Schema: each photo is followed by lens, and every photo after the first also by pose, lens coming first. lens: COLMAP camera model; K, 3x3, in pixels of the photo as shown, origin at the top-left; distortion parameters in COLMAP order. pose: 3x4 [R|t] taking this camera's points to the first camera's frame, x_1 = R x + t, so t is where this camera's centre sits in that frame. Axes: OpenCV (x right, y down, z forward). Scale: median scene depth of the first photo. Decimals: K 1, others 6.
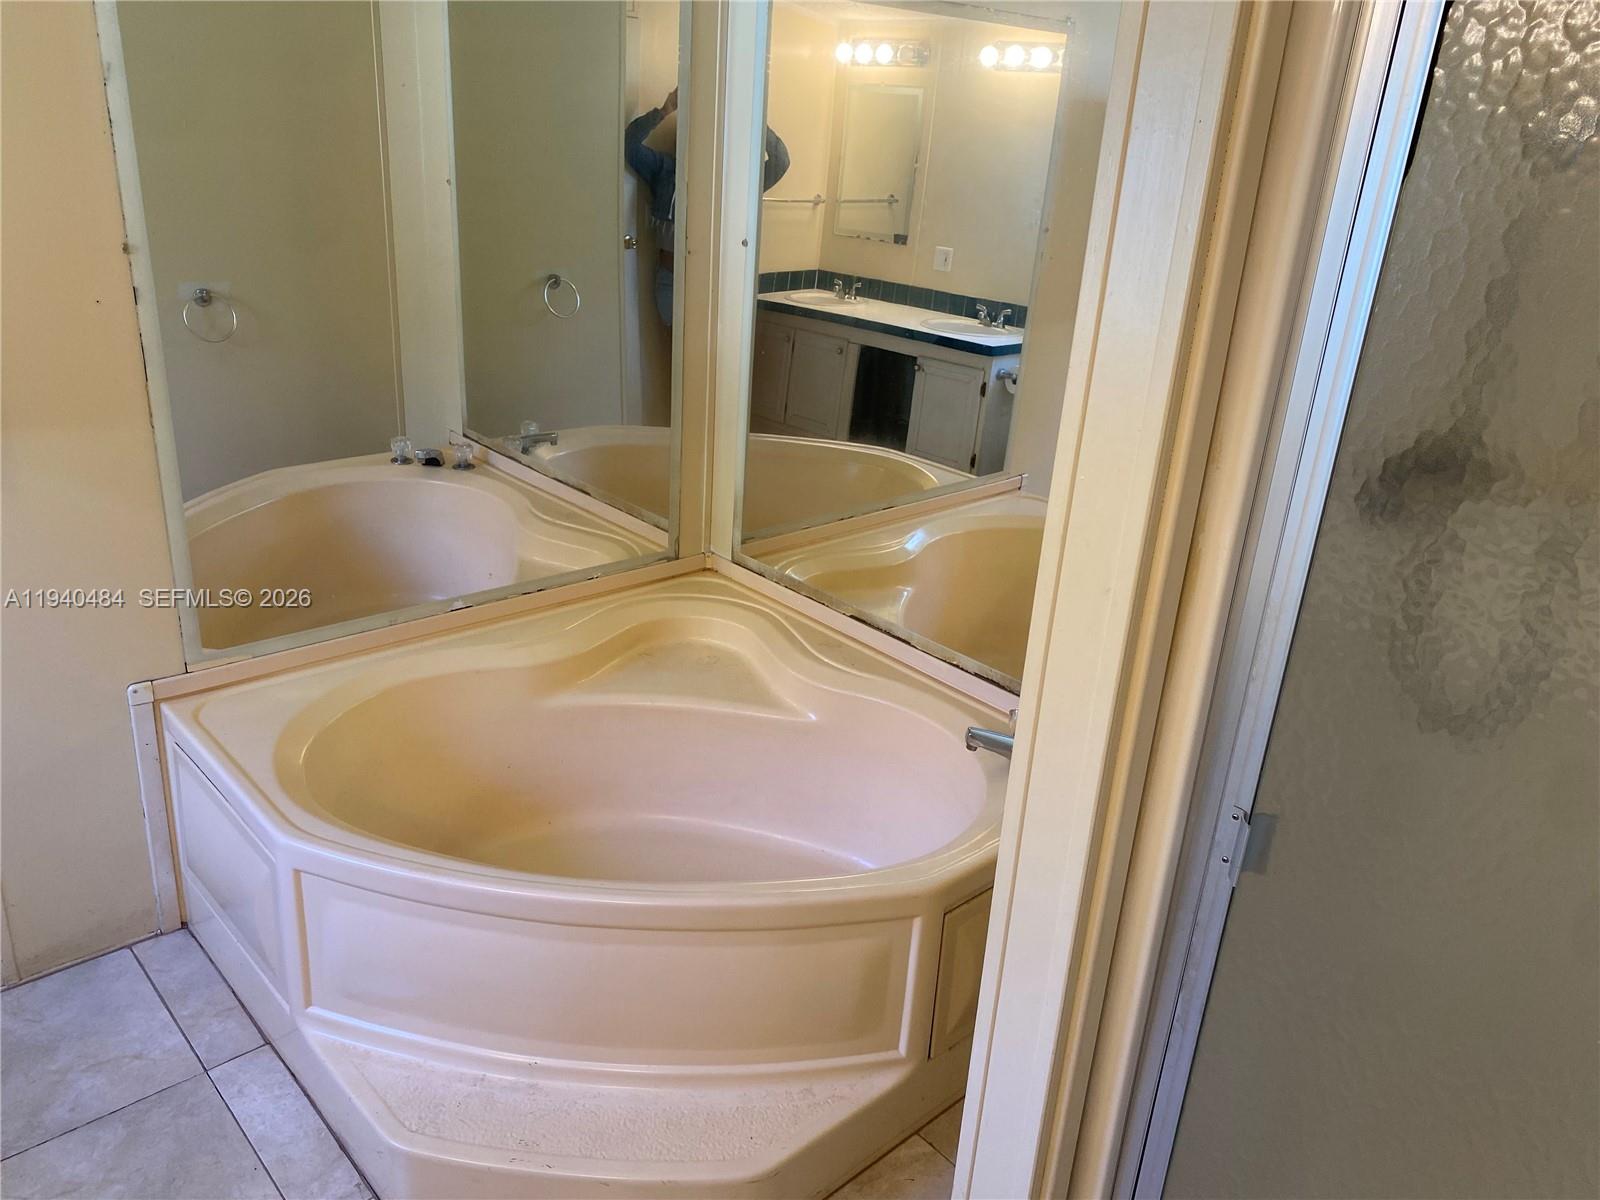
lens RADIAL K [[1206.0, 0, 799.9], [0, 1206.0, 596.1], [0, 0, 1]] dist [0.014544, -0.014960]
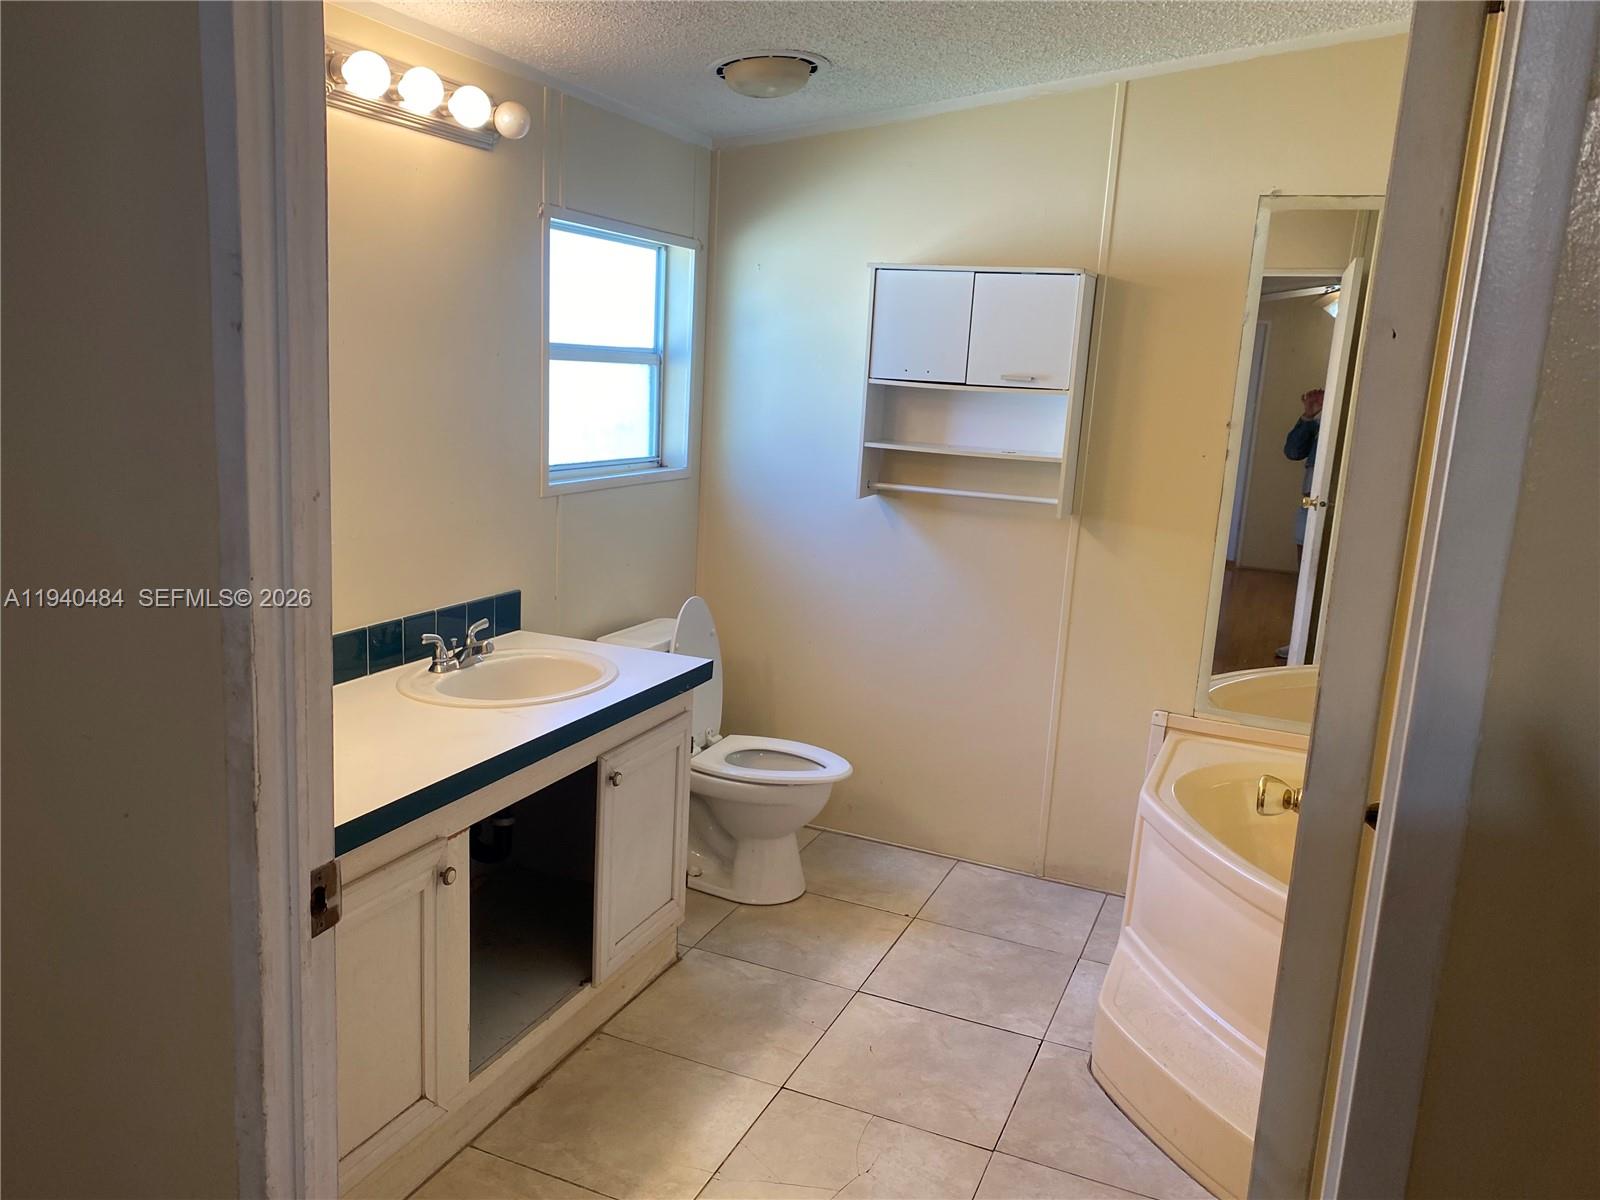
lens RADIAL K [[1206.0, 0, 797.1], [0, 1206.0, 601.1], [0, 0, 1]] dist [0.014544, -0.014960]
pose [[0.406872, 0.134953, -0.903462, 0.663362], [-0.366051, 0.930234, -0.025898, 0.170032], [0.836936, 0.341251, 0.427886, -0.046073]]
